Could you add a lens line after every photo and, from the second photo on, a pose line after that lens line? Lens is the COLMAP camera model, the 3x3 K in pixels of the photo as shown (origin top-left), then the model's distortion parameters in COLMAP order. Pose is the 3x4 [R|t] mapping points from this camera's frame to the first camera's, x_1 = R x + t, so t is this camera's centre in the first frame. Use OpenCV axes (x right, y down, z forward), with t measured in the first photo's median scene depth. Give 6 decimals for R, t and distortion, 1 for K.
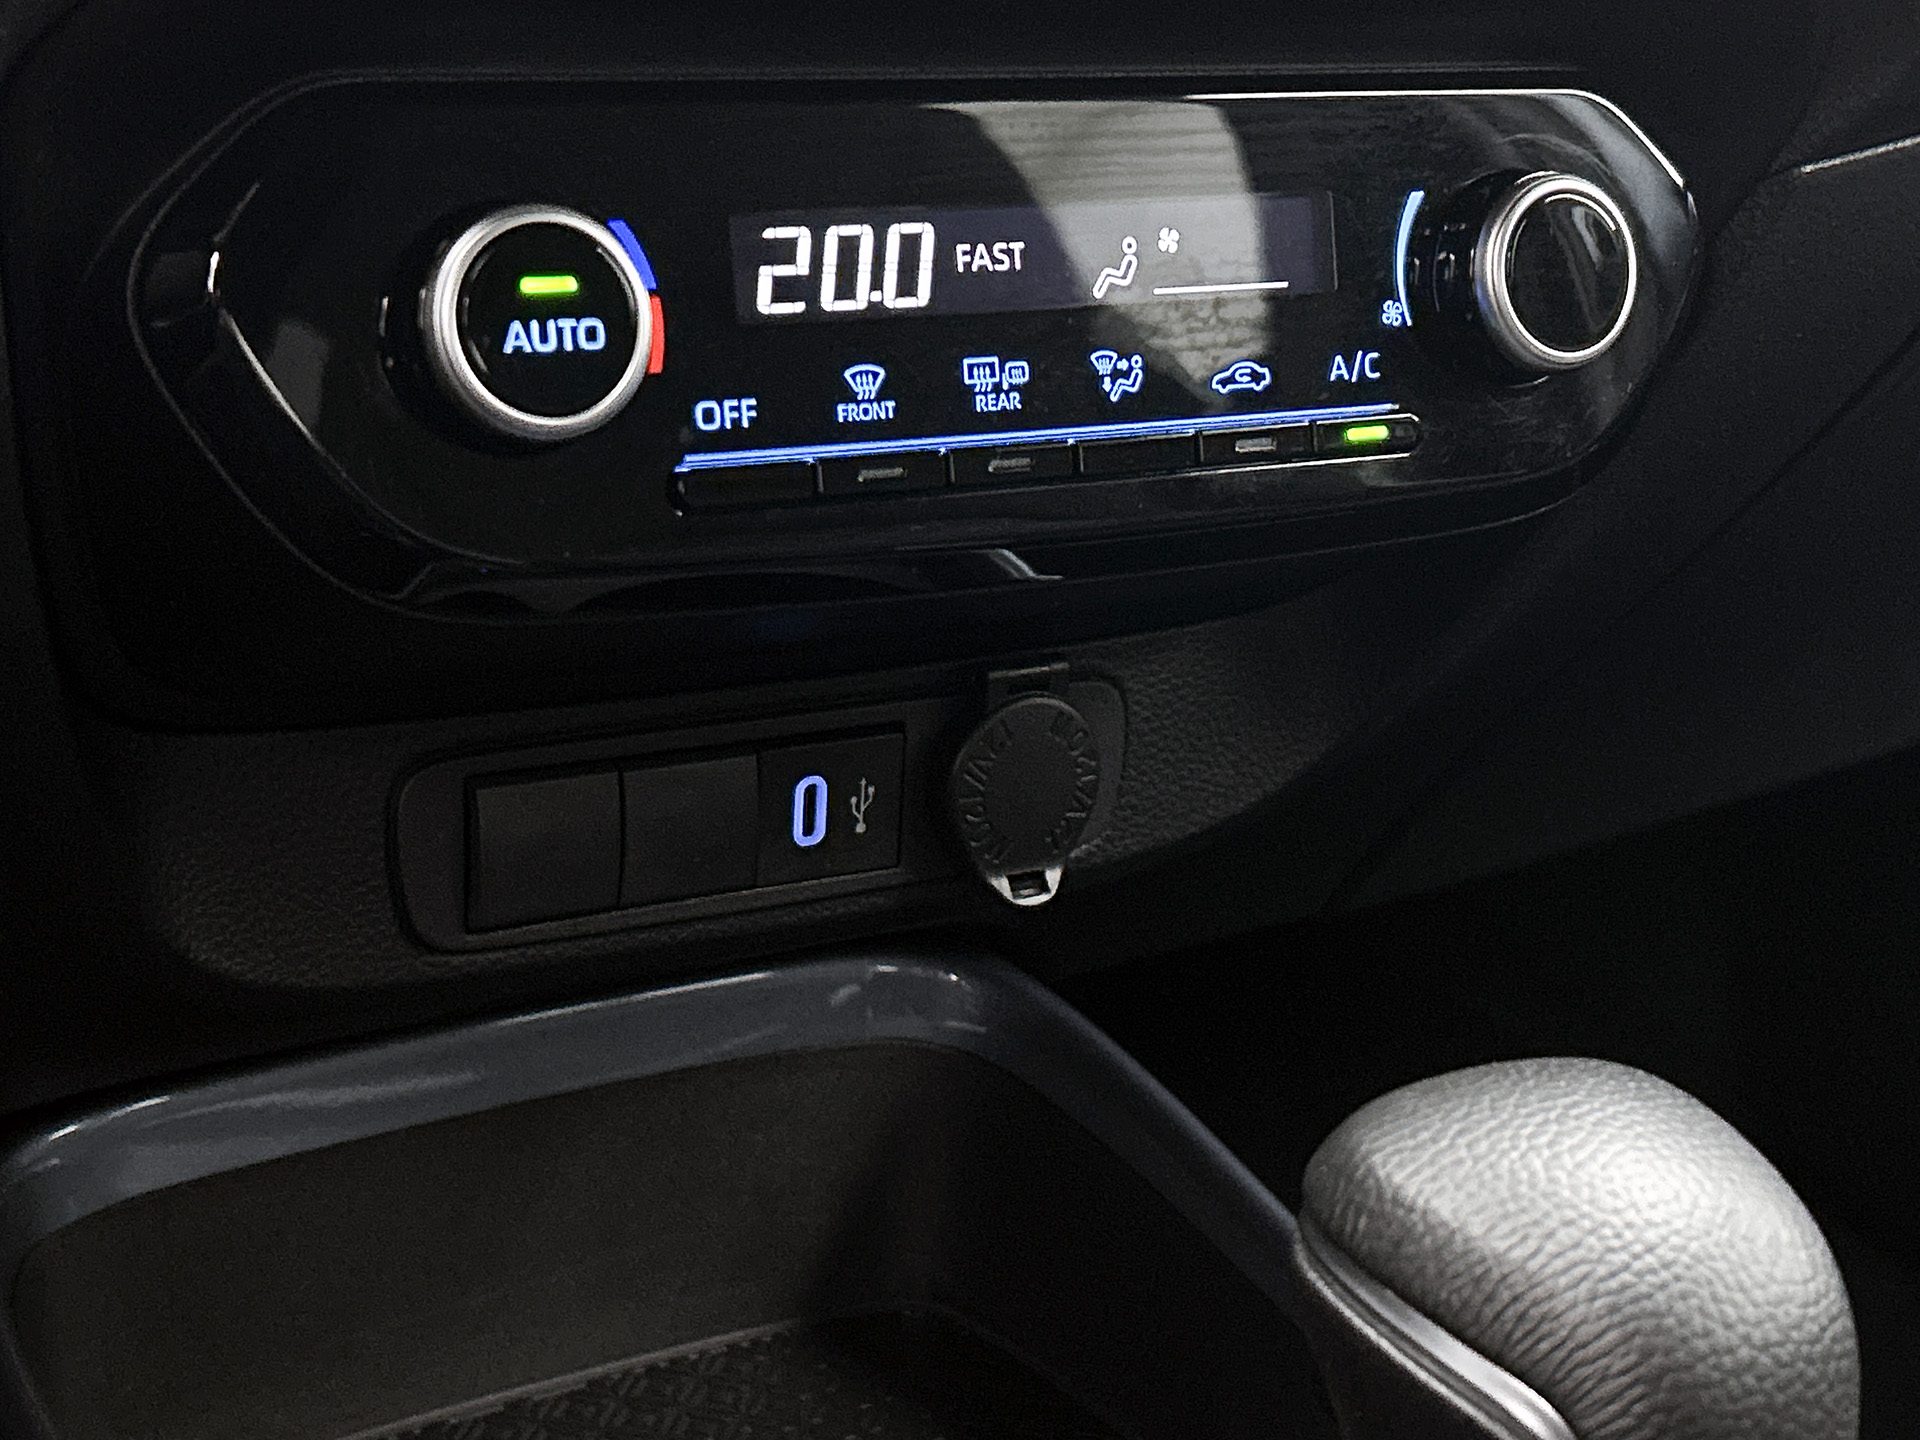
lens RADIAL K [[3009.1, 0, 956.1], [0, 3009.1, 720.7], [0, 0, 1]] dist [0.163359, 0.000000]
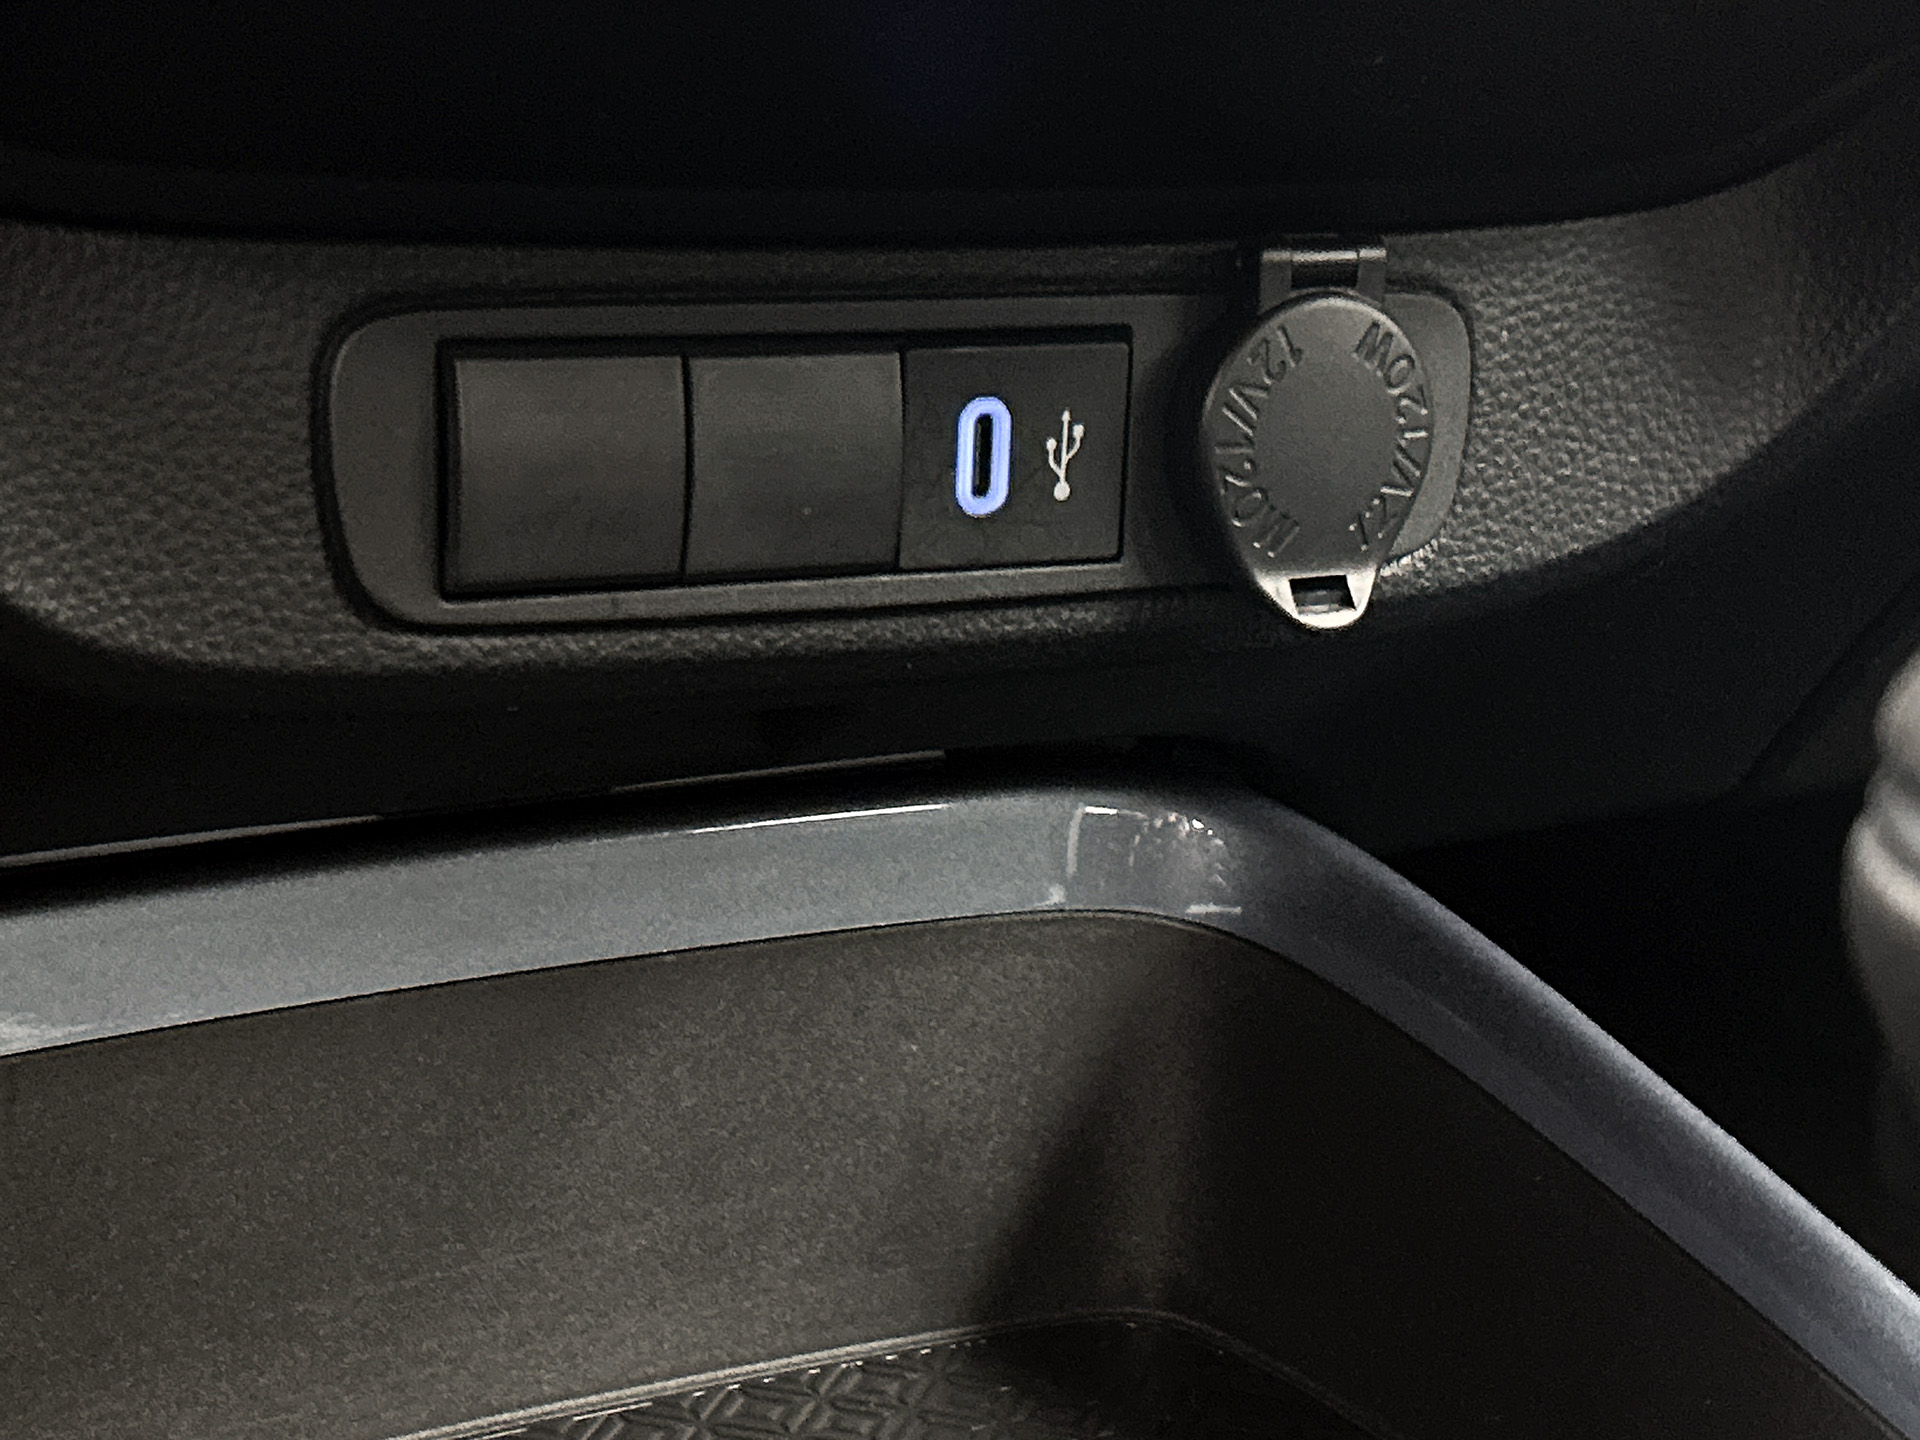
lens RADIAL K [[3545.0, 0, 962.5], [0, 3545.0, 720.3], [0, 0, 1]] dist [0.198848, 0.000000]
pose [[0.997843, 0.003712, -0.065537, -0.002793], [-0.007214, 0.998553, -0.053283, 0.121705], [0.065244, 0.053641, 0.996427, 0.234693]]
